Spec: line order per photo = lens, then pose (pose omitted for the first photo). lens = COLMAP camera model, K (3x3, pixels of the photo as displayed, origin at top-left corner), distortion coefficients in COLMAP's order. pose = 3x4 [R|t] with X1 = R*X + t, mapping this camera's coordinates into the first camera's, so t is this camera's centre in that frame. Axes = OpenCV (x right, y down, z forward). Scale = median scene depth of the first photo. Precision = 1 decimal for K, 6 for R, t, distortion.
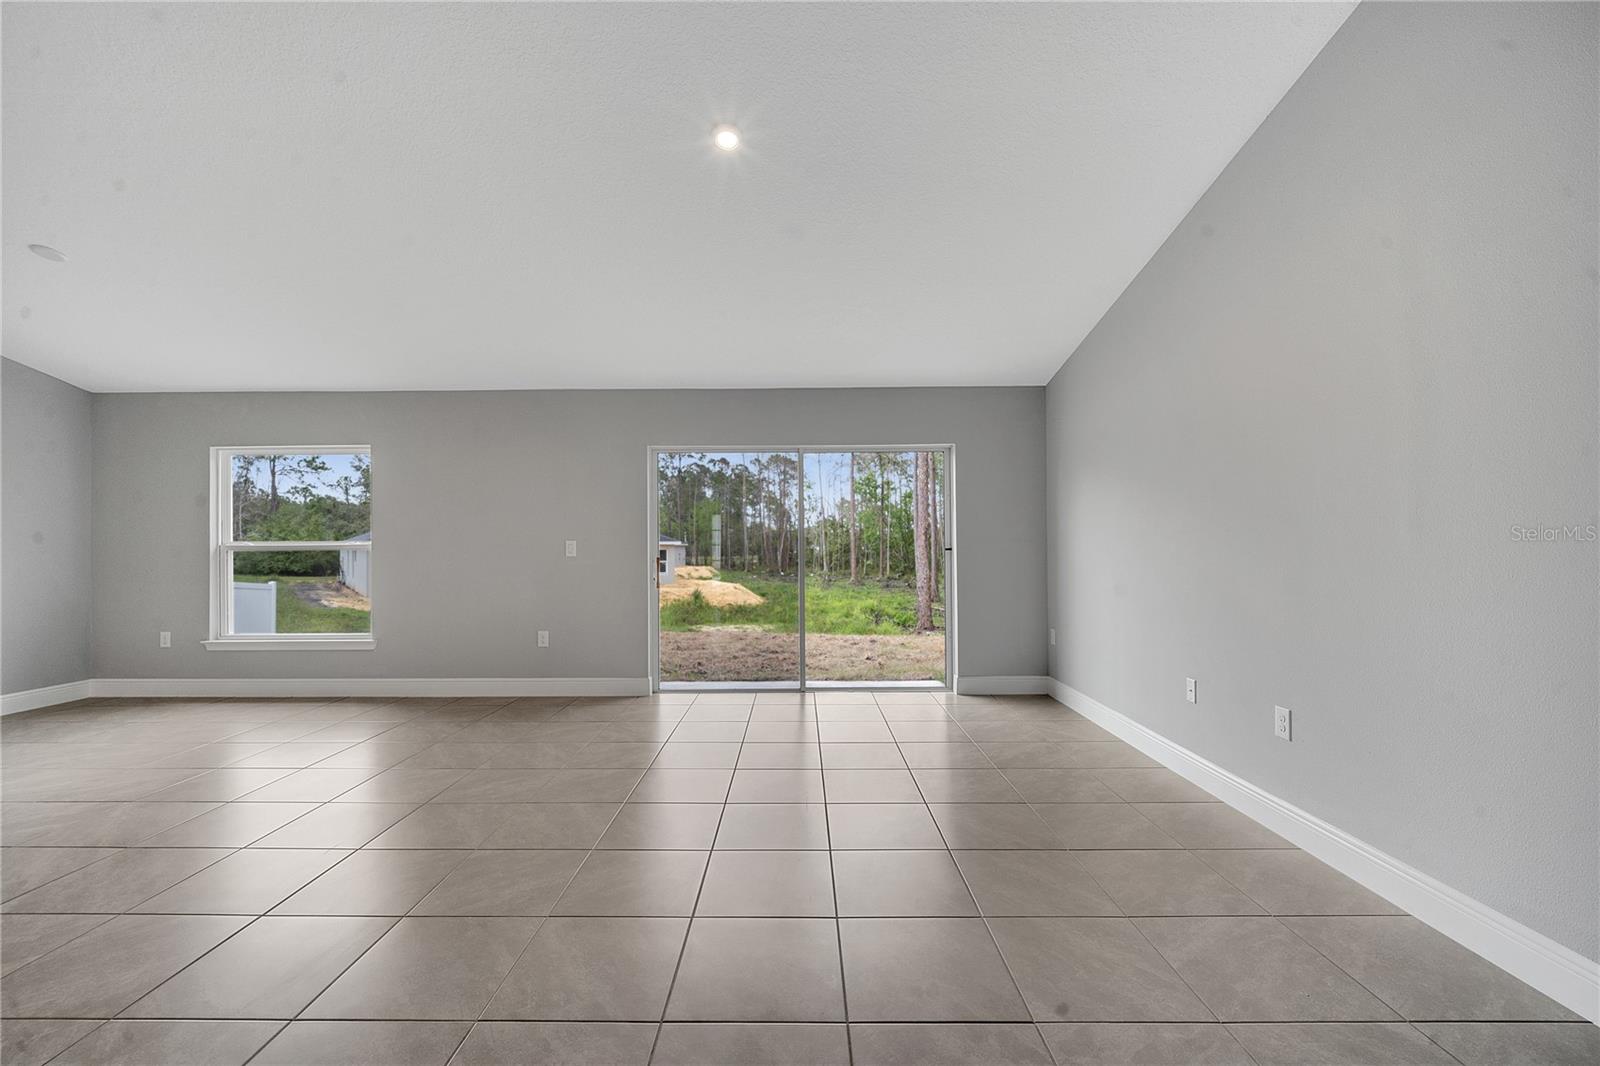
lens RADIAL K [[650.8, 0, 791.7], [0, 650.8, 541.0], [0, 0, 1]] dist [-0.006949, -0.000401]
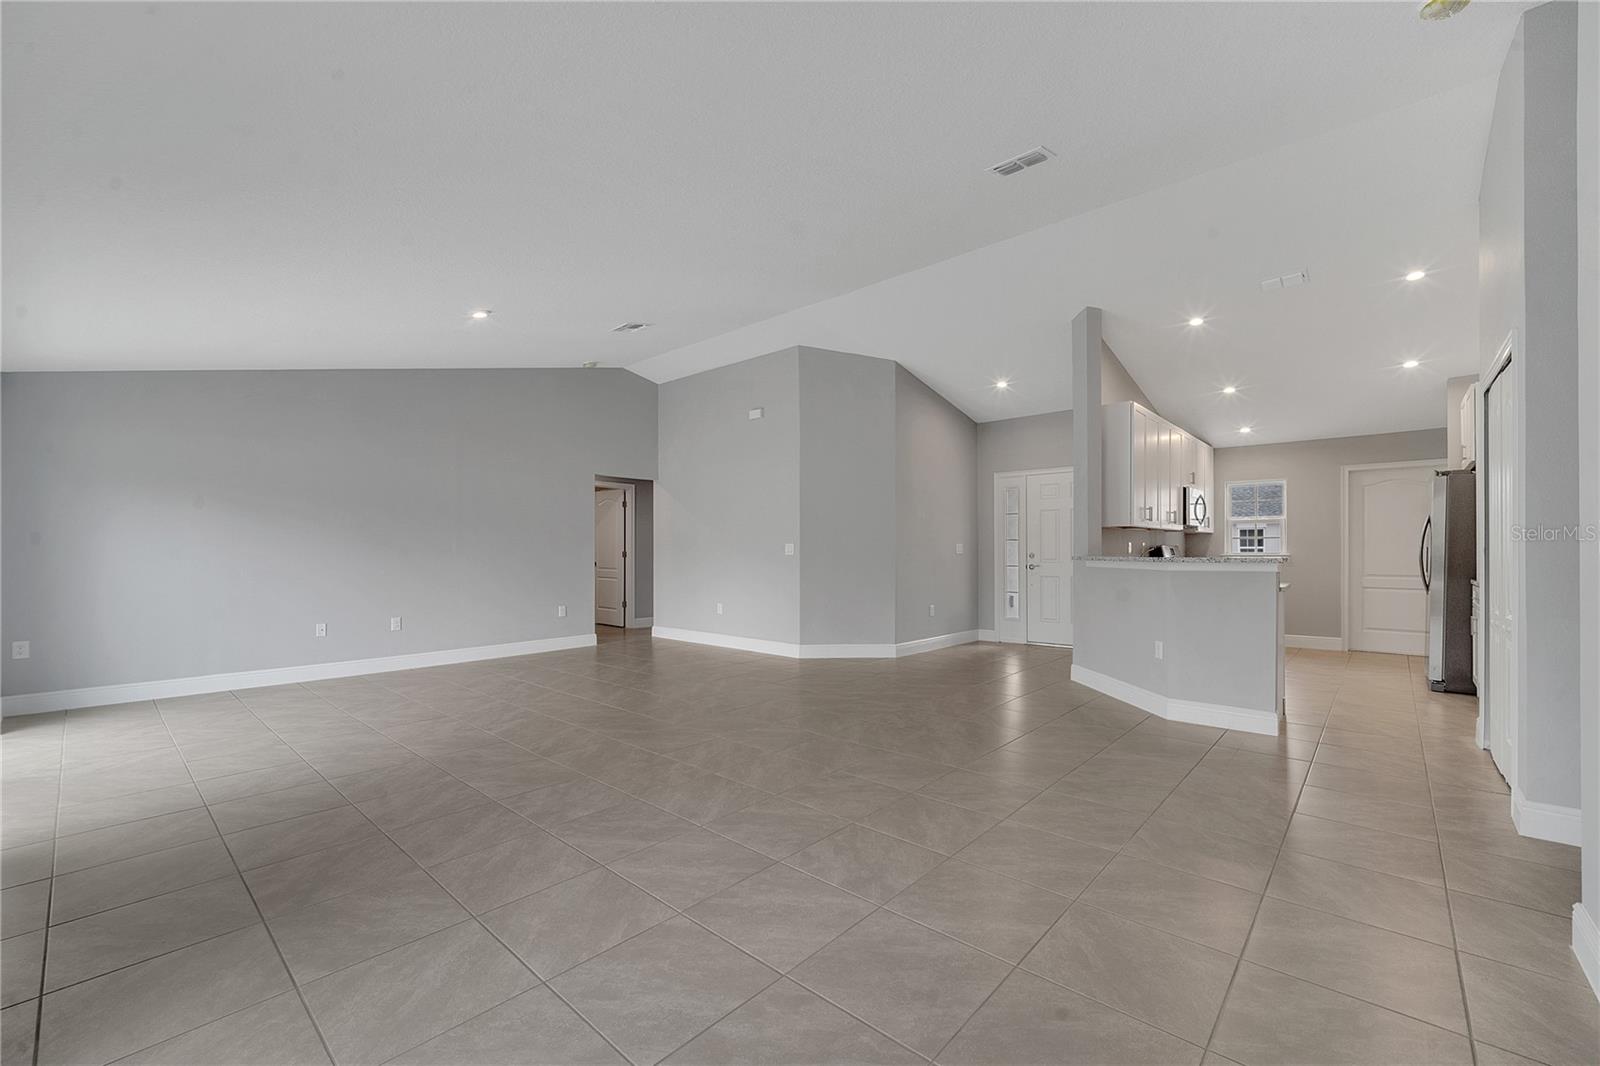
lens RADIAL K [[654.2, 0, 798.3], [0, 654.2, 552.0], [0, 0, 1]] dist [-0.004867, -0.000087]
pose [[-0.749127, 0.006021, 0.662399, -1.003624], [0.001275, 0.999970, -0.007648, 0.014983], [-0.662426, -0.004885, -0.749112, 0.922985]]
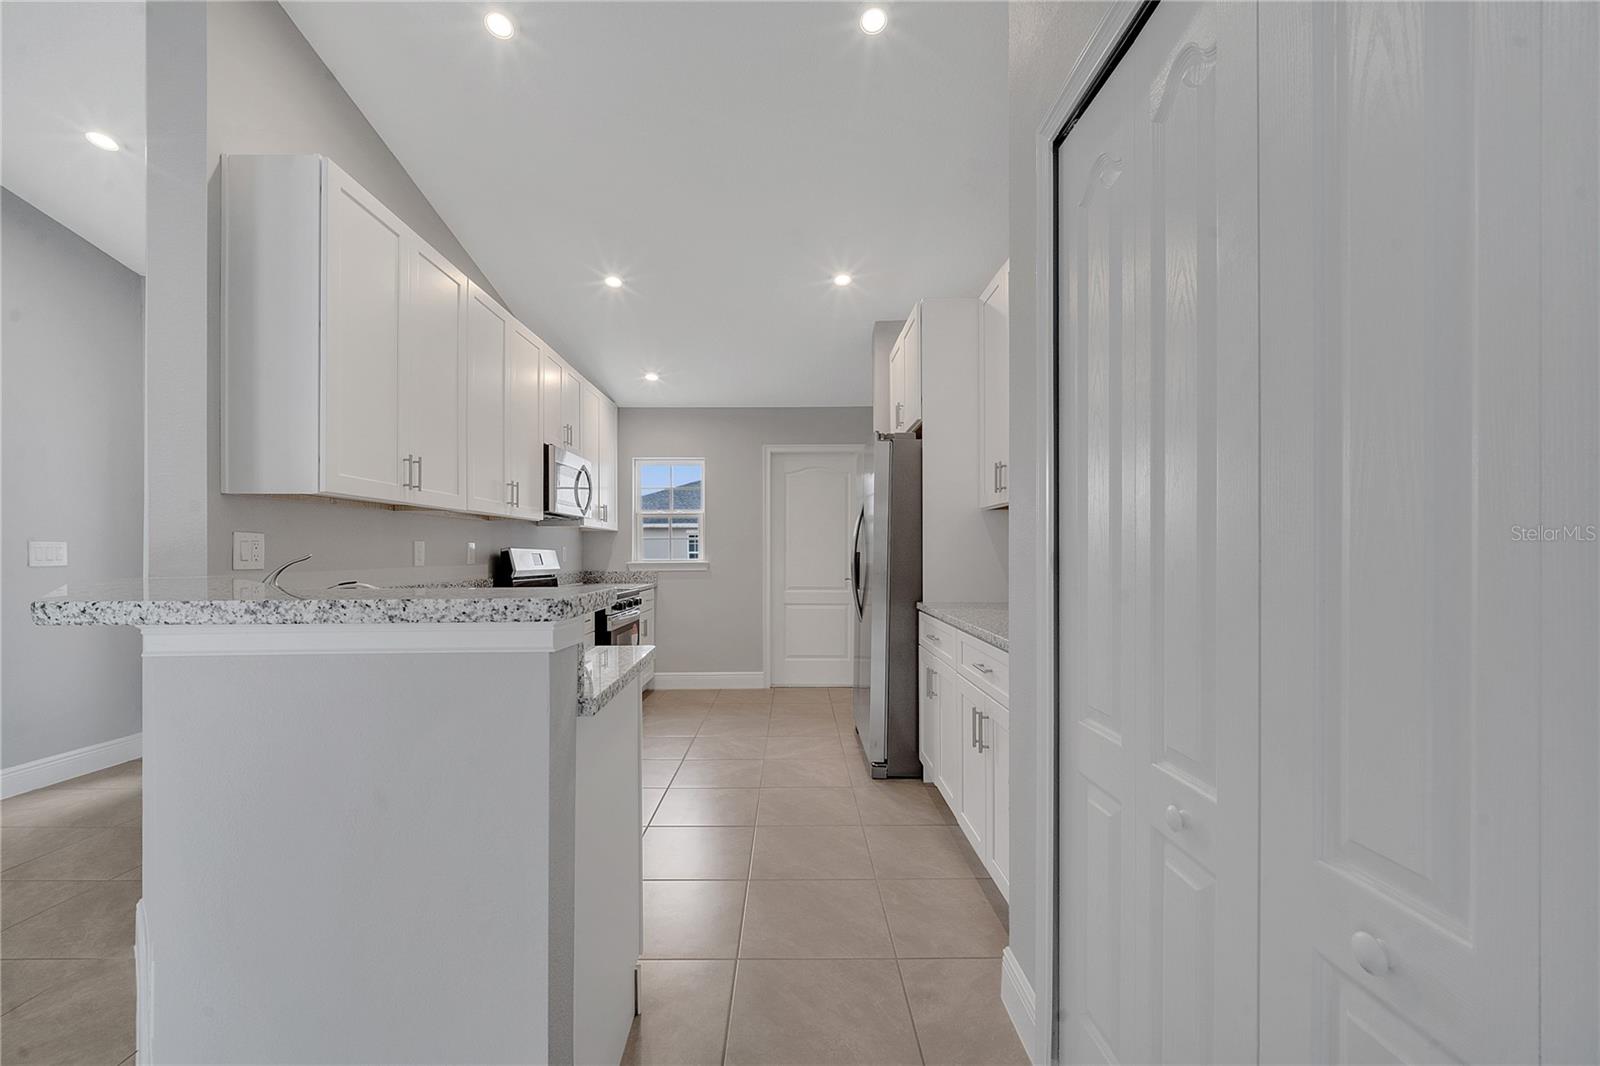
lens RADIAL K [[655.0, 0, 794.5], [0, 655.0, 552.0], [0, 0, 1]] dist [-0.005215, -0.000337]
pose [[-0.999834, 0.007366, -0.016649, -0.983057], [0.007554, 0.999908, -0.011244, 0.007113], [0.016564, -0.011368, -0.999798, 0.150792]]
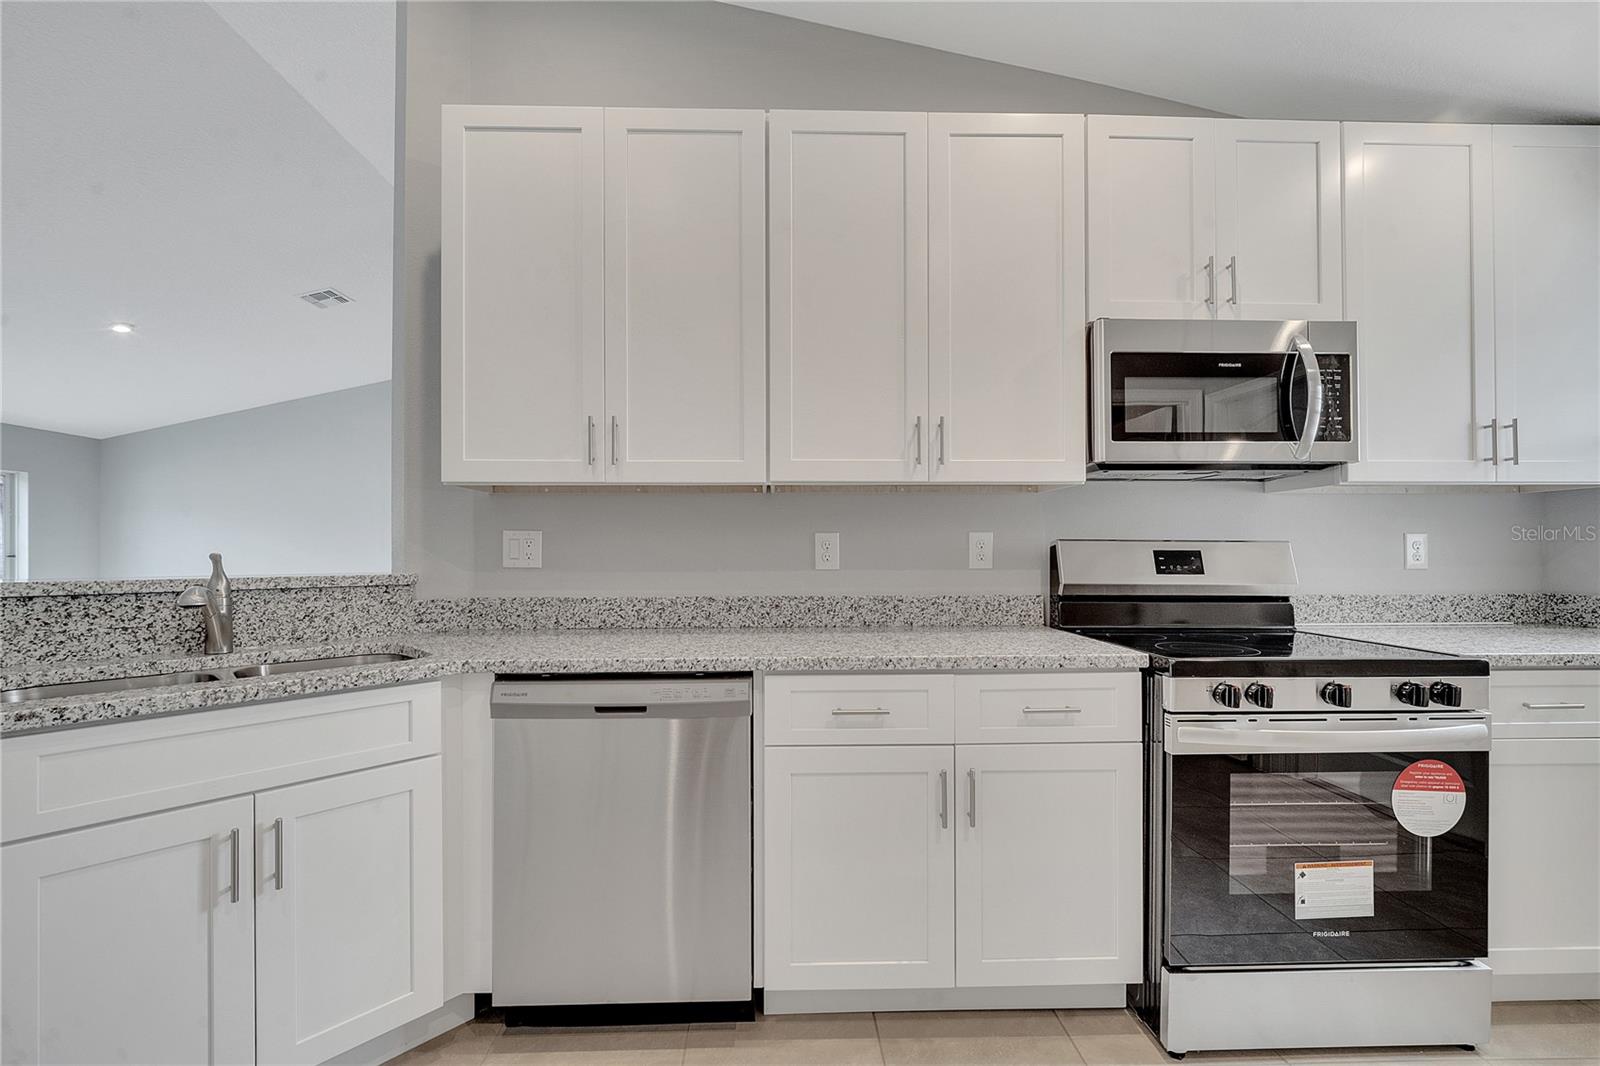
lens RADIAL K [[655.0, 0, 794.5], [0, 655.0, 552.0], [0, 0, 1]] dist [-0.005215, -0.000337]
pose [[-0.038243, 0.005724, 0.999252, -1.063604], [-0.006319, 0.999962, -0.005970, 0.002244], [-0.999248, -0.006543, -0.038205, -0.431098]]
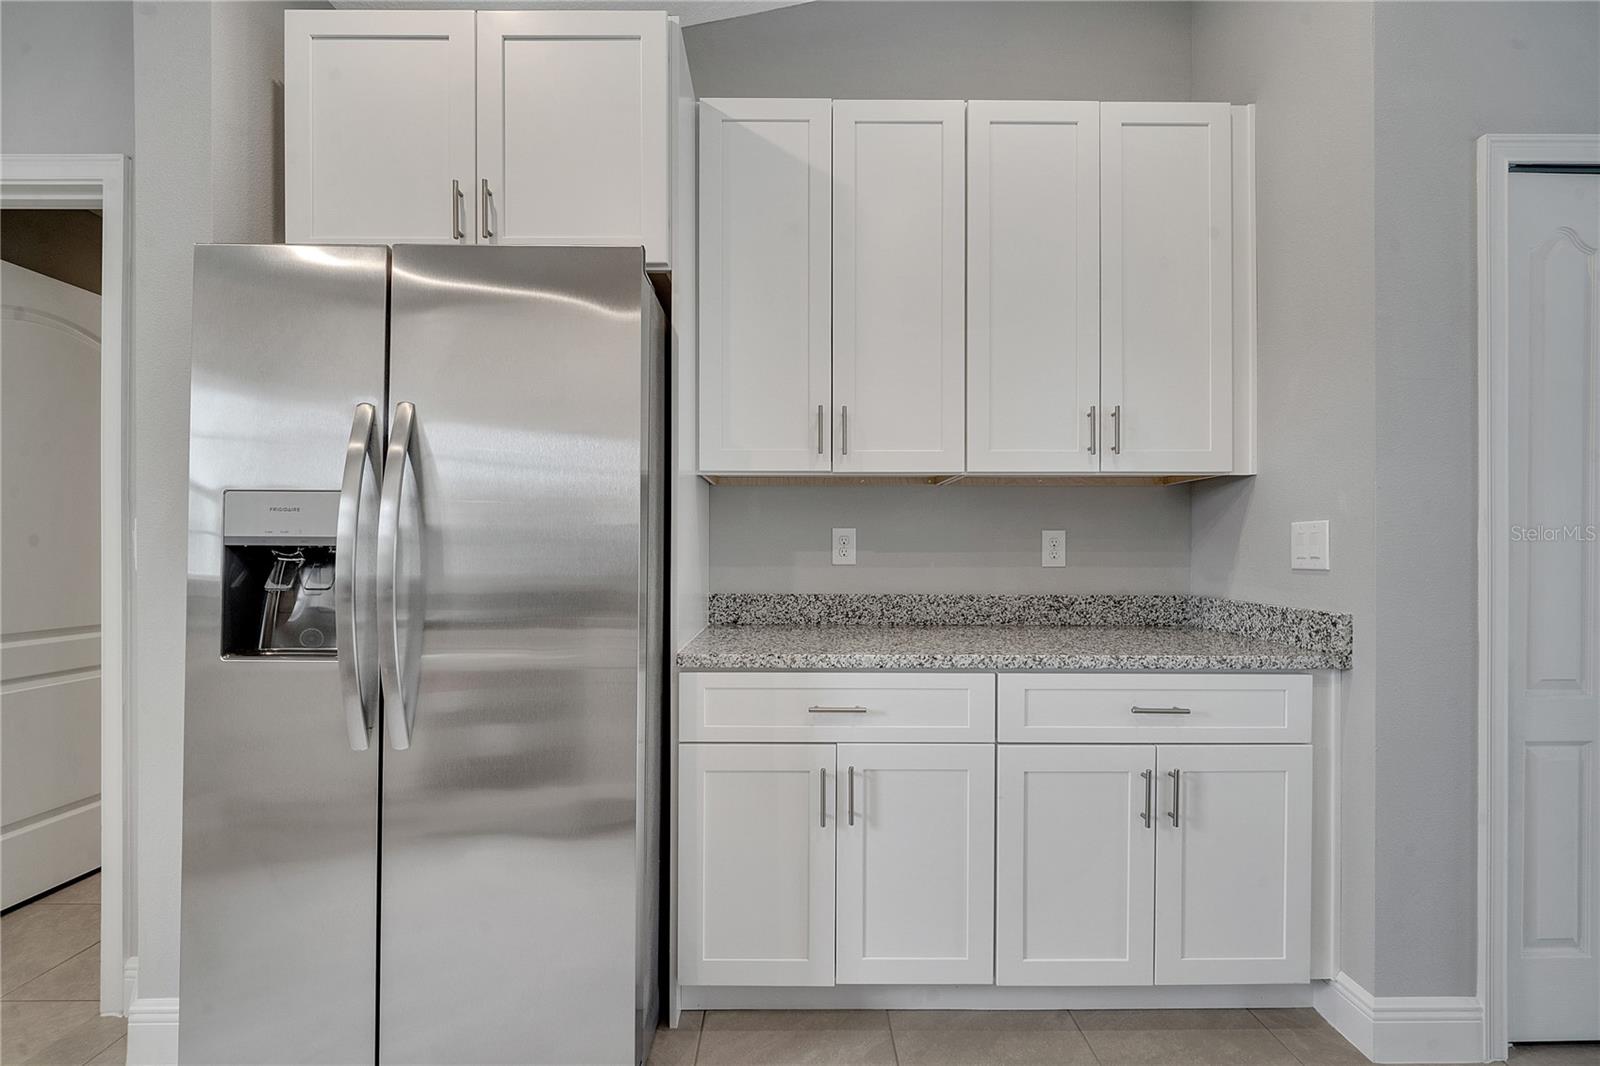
lens RADIAL K [[655.0, 0, 794.5], [0, 655.0, 552.0], [0, 0, 1]] dist [-0.005215, -0.000337]
pose [[0.021130, 0.005771, -0.999760, -0.811894], [0.007448, 0.999955, 0.005929, 0.001564], [0.999749, -0.007571, 0.021086, -0.438470]]
